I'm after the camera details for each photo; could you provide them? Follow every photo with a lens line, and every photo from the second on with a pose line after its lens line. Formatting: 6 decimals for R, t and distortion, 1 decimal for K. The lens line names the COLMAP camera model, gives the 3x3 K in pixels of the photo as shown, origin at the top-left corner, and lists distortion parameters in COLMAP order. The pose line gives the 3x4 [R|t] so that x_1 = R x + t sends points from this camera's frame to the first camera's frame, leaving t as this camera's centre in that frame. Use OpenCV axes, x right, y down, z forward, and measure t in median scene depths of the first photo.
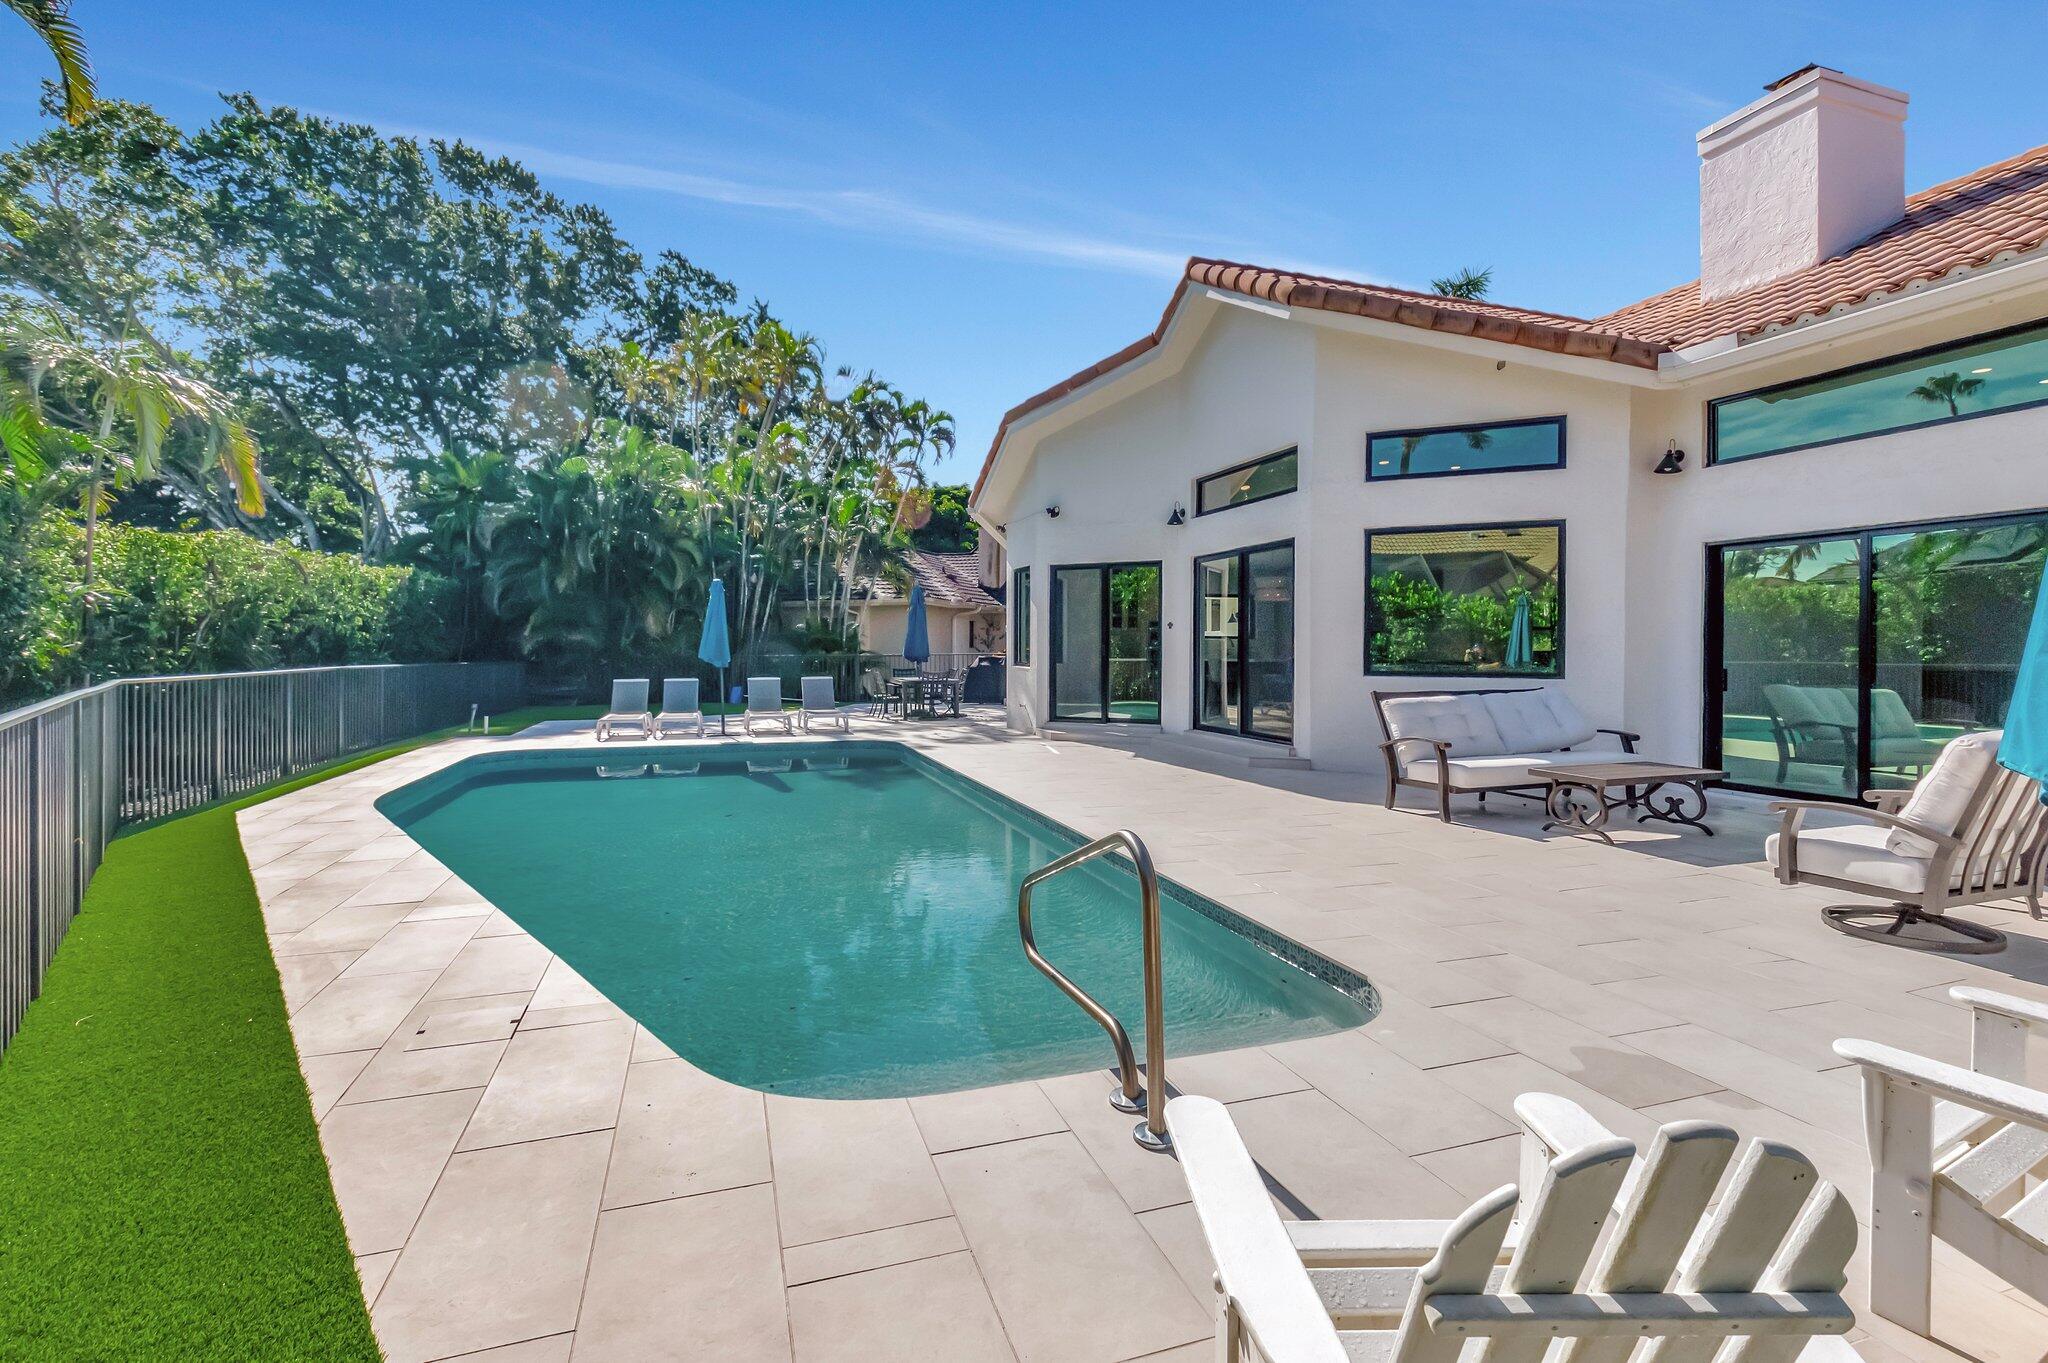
lens RADIAL K [[909.0, 0, 1022.6], [0, 909.0, 655.3], [0, 0, 1]] dist [0.000187, -0.007826]
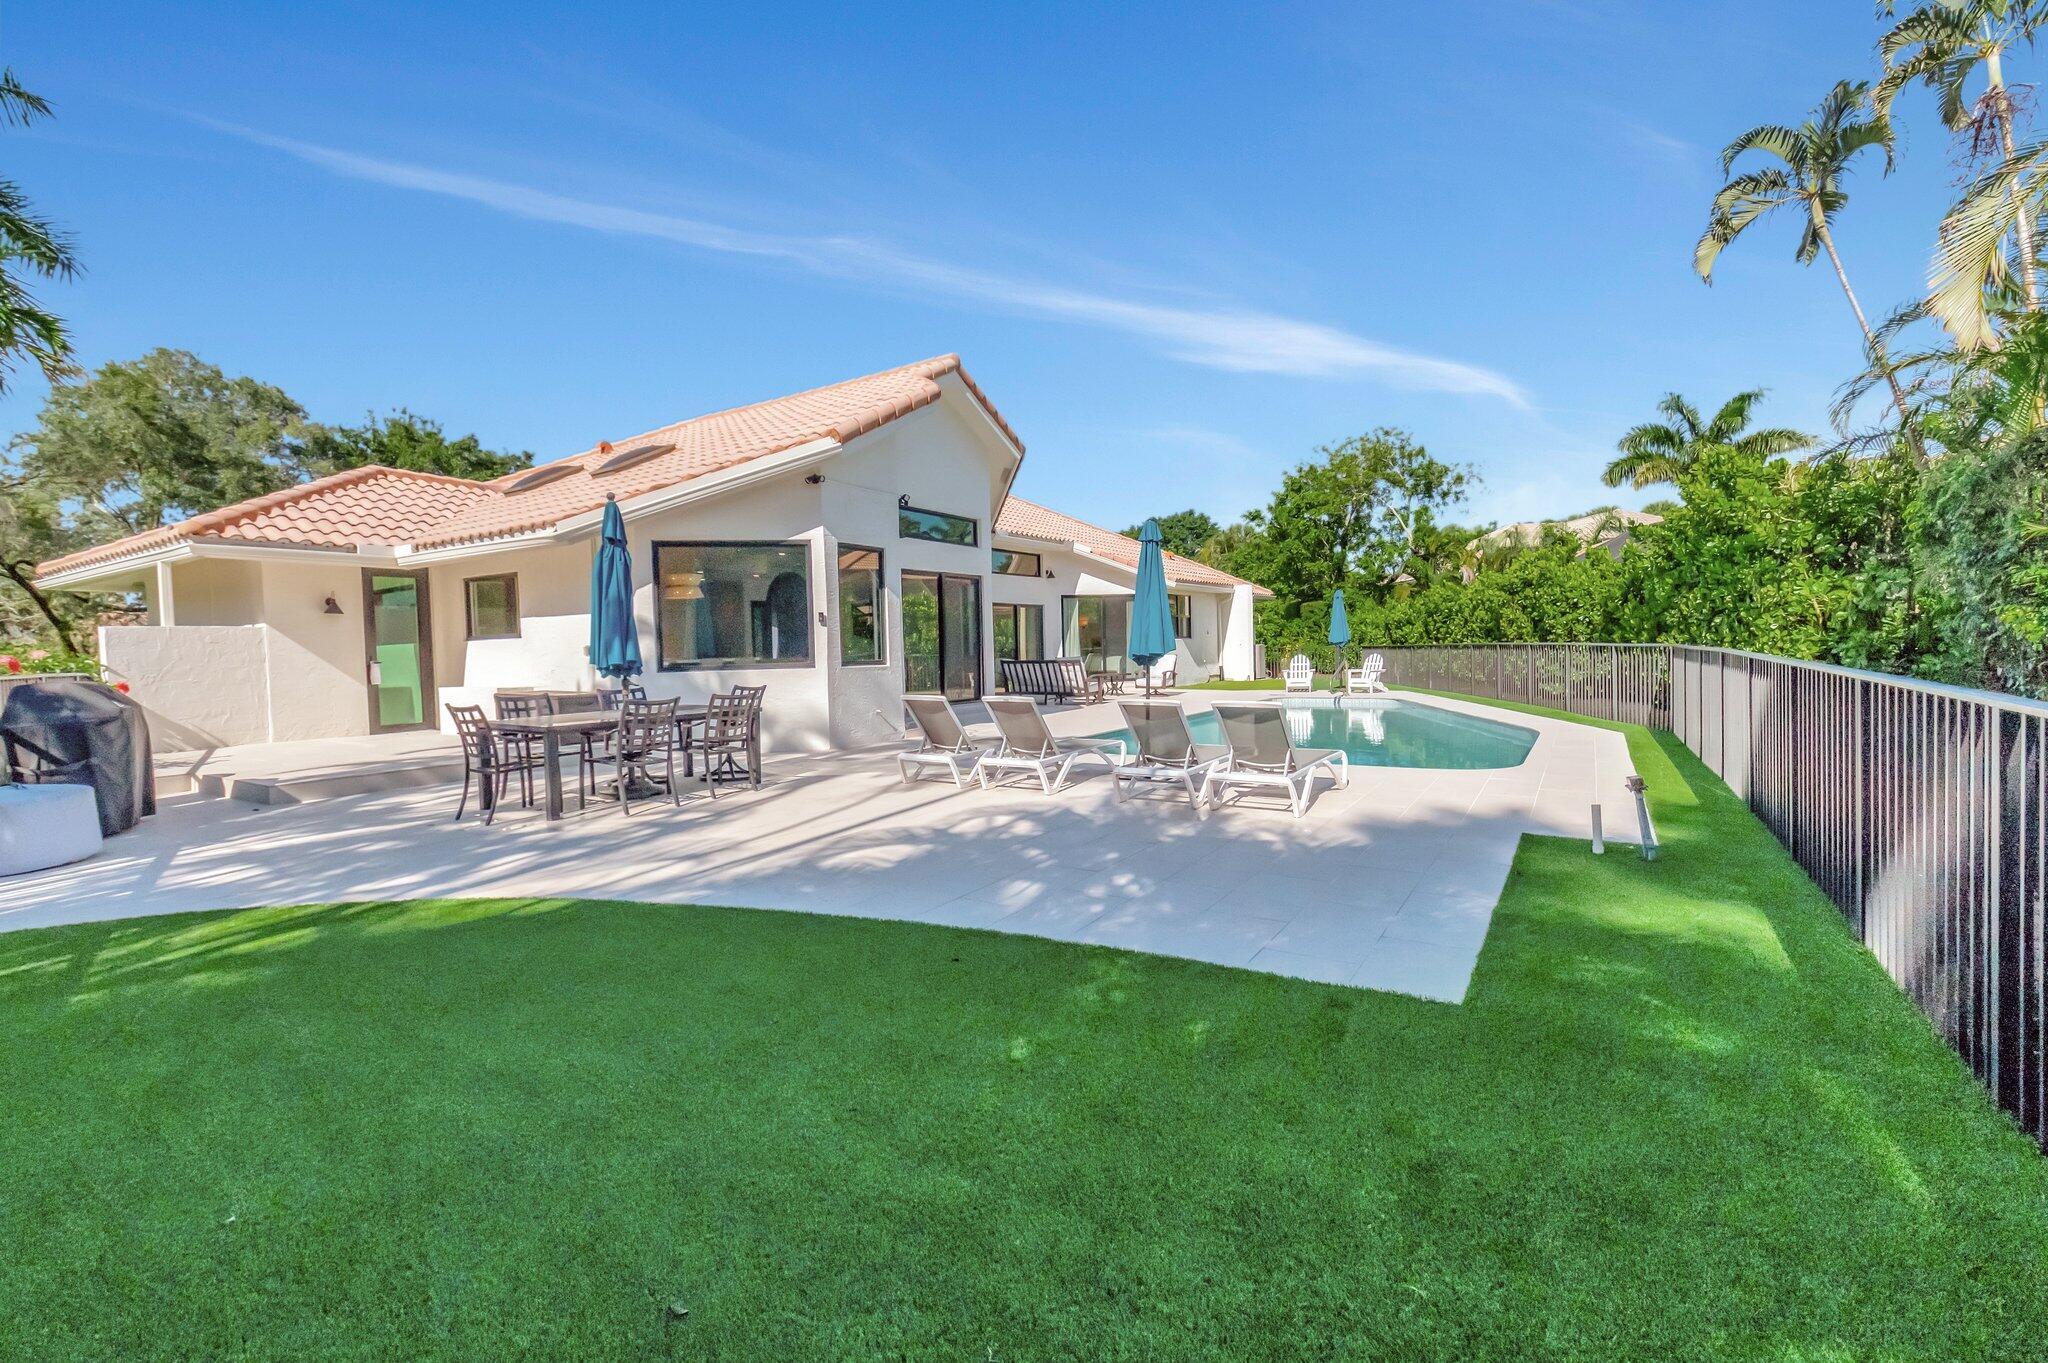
lens RADIAL K [[903.7, 0, 1021.2], [0, 903.7, 669.4], [0, 0, 1]] dist [-0.001696, -0.000274]
pose [[-0.640885, -0.013217, 0.767523, -0.985630], [0.021329, 0.999159, 0.035016, -0.014608], [-0.767341, 0.038811, -0.640064, 1.937453]]
